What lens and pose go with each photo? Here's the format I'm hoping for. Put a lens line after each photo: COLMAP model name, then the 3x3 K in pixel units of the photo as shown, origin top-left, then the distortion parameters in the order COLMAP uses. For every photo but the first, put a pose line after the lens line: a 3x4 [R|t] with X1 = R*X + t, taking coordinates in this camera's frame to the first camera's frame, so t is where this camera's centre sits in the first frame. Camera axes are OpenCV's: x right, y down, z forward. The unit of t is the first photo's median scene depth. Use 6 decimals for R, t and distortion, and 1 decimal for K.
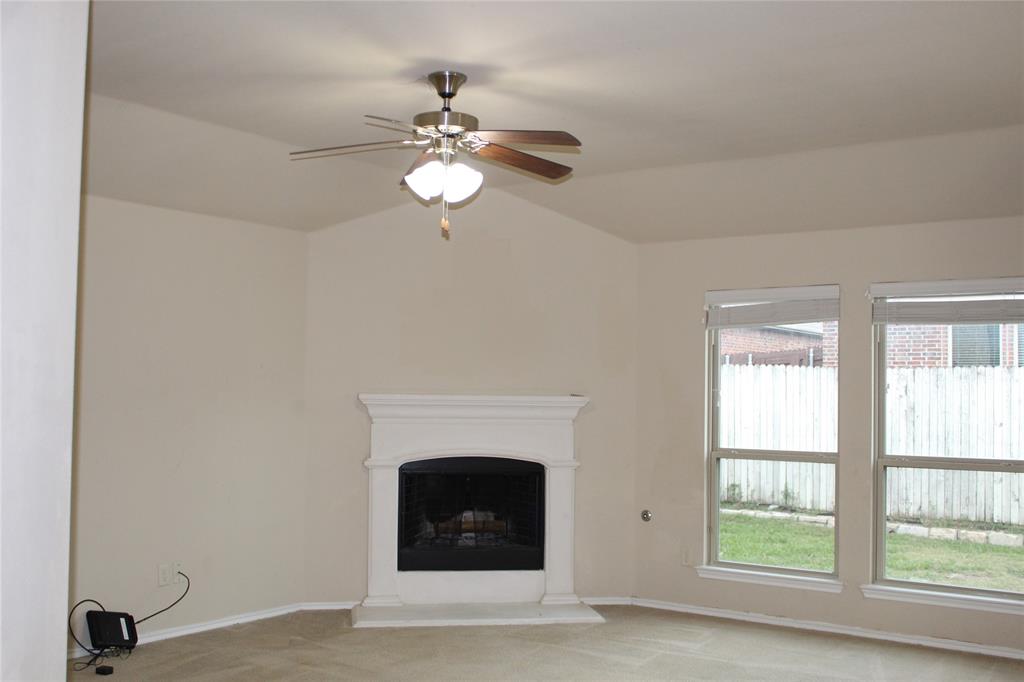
lens RADIAL K [[1074.4, 0, 512.0], [0, 1074.4, 341.0], [0, 0, 1]] dist [-0.018558, 0.001934]
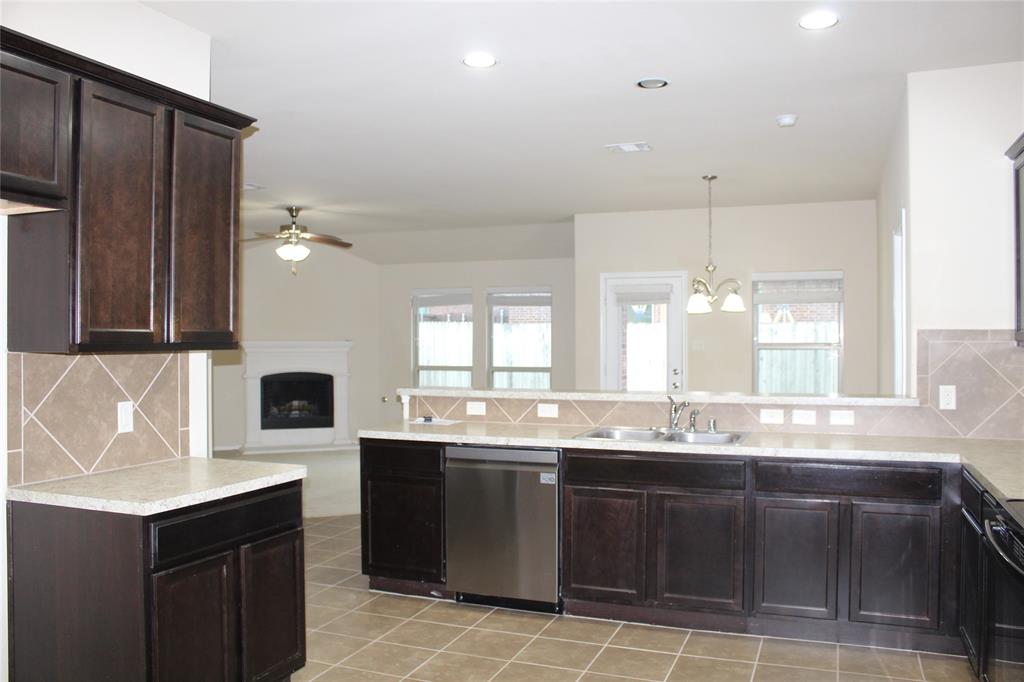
lens RADIAL K [[851.3, 0, 512.0], [0, 851.3, 341.0], [0, 0, 1]] dist [-0.146137, 0.131135]
pose [[0.967697, -0.016674, 0.251562, -0.046278], [0.004732, 0.998836, 0.048004, -0.027154], [-0.252070, -0.045263, 0.966650, -0.665196]]
